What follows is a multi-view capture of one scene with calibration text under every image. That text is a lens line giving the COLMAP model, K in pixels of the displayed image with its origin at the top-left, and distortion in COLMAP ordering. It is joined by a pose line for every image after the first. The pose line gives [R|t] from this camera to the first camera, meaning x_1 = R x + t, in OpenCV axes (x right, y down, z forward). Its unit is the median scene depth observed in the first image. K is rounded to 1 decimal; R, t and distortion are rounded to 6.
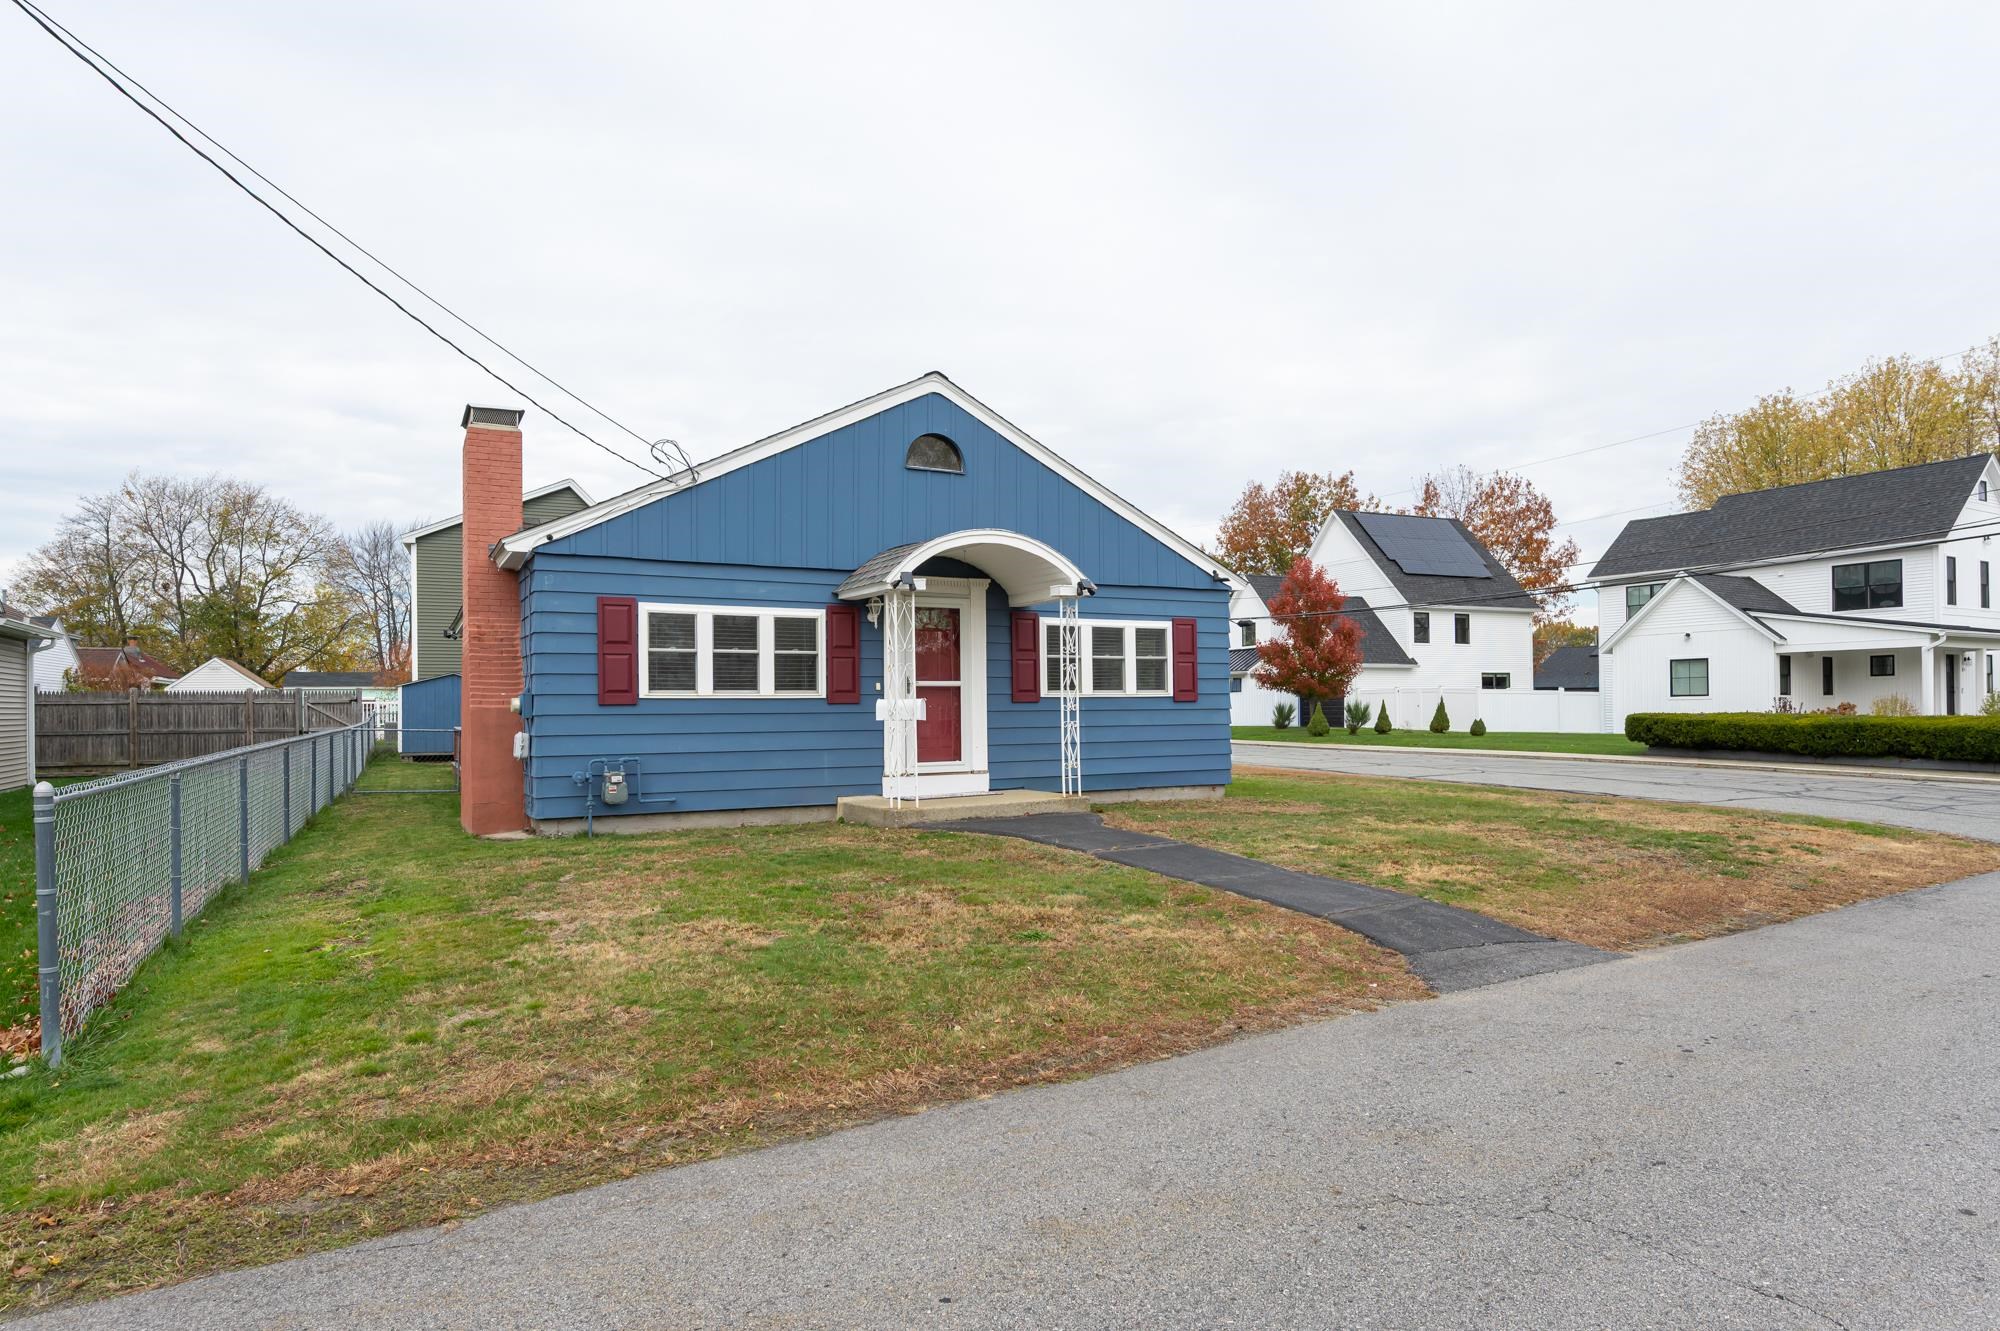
lens RADIAL K [[1158.3, 0, 1003.9], [0, 1158.3, 698.4], [0, 0, 1]] dist [-0.005554, 0.000340]
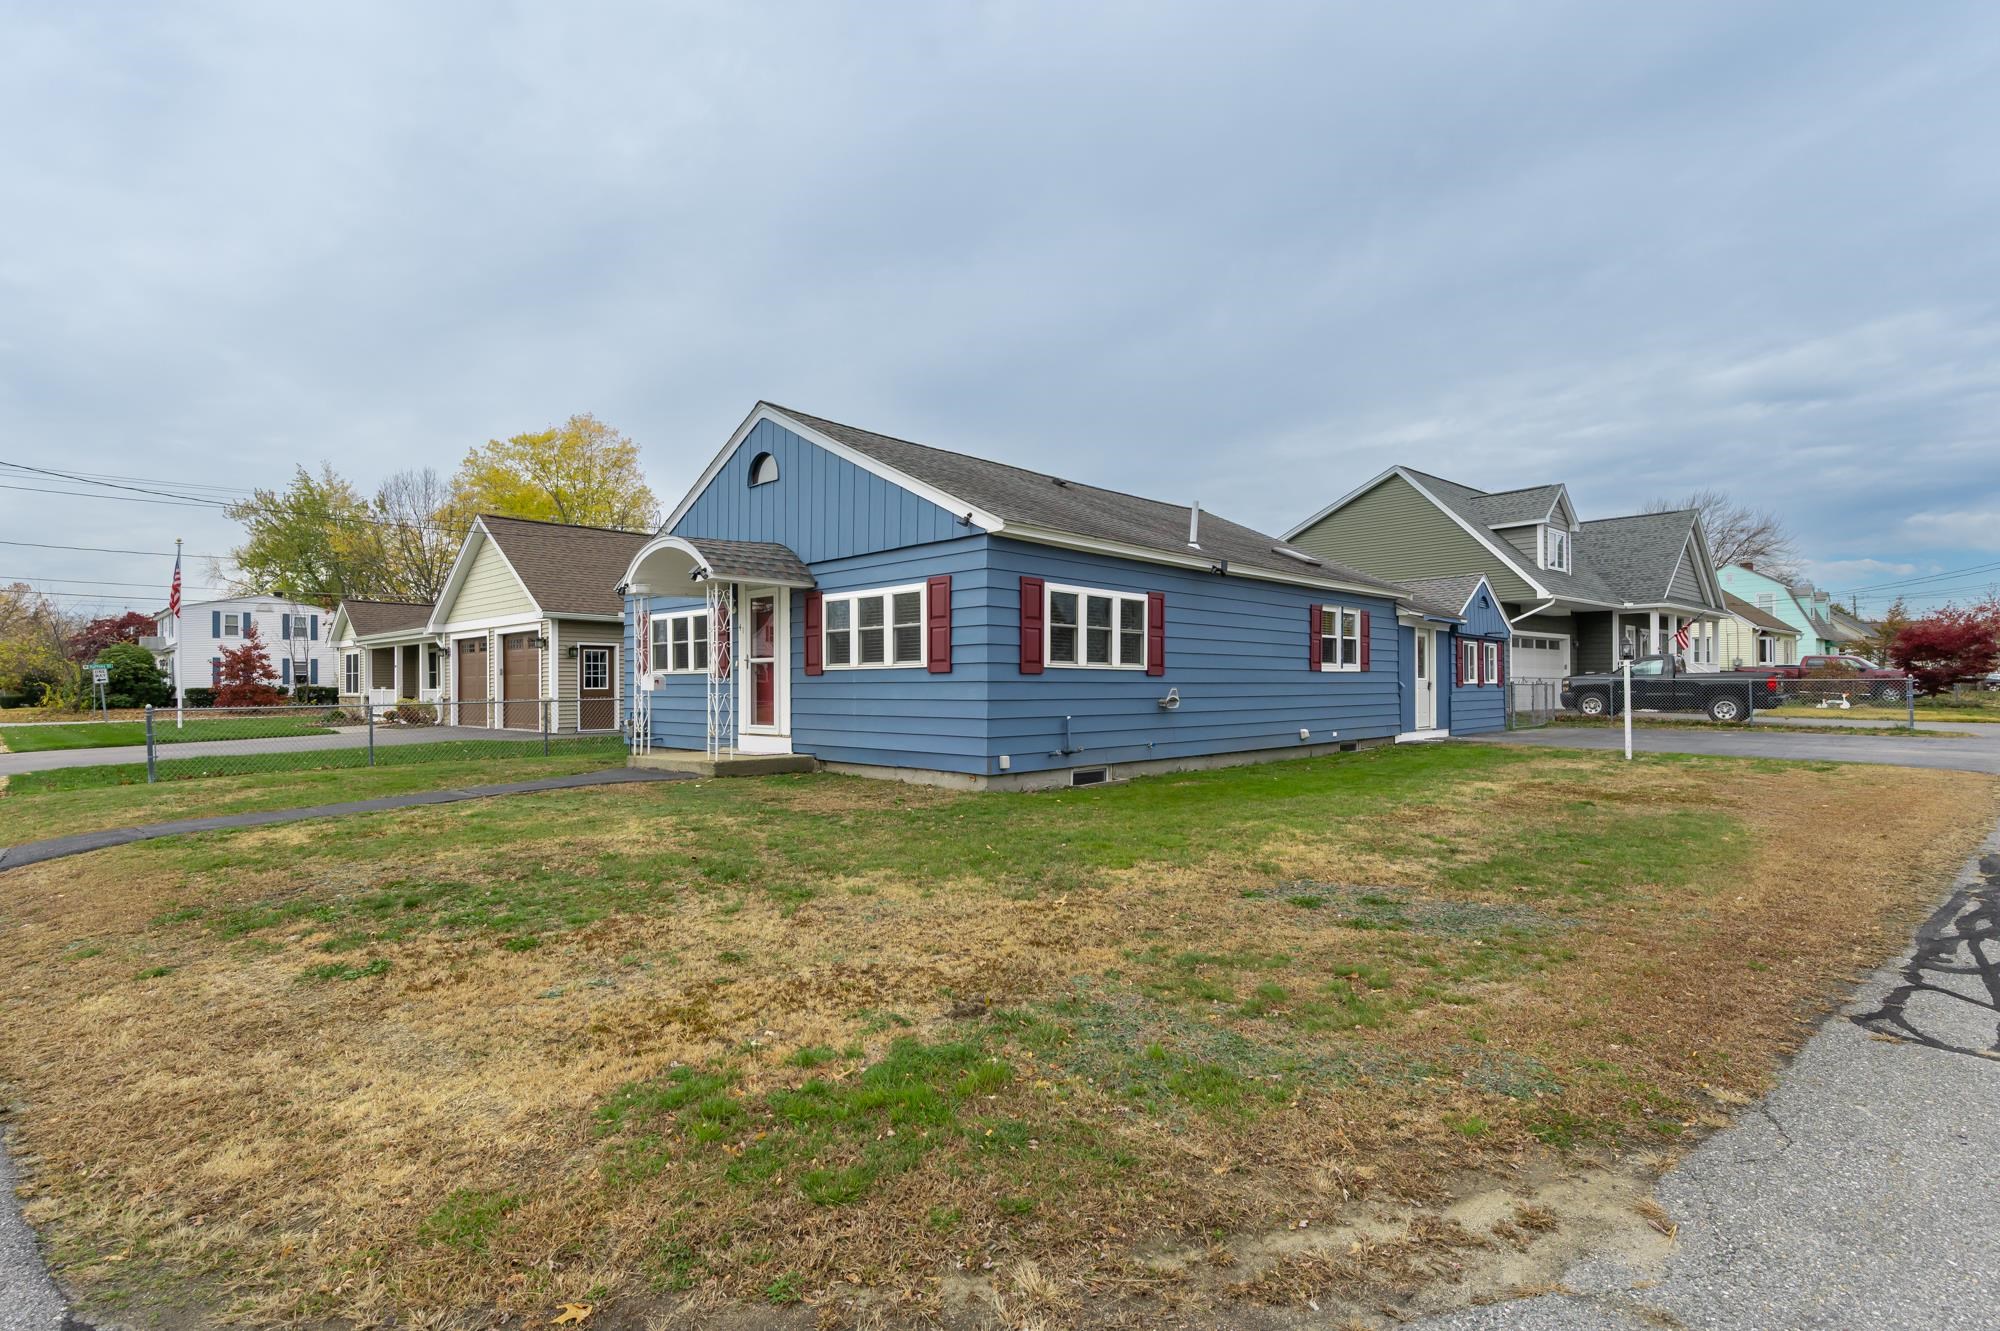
lens RADIAL K [[917.2, 0, 998.3], [0, 917.2, 673.0], [0, 0, 1]] dist [0.009134, 0.001579]
pose [[0.301813, -0.001288, -0.953366, 0.892815], [0.015704, 0.999870, 0.003620, 0.000853], [0.953238, -0.016064, 0.301794, 0.909281]]
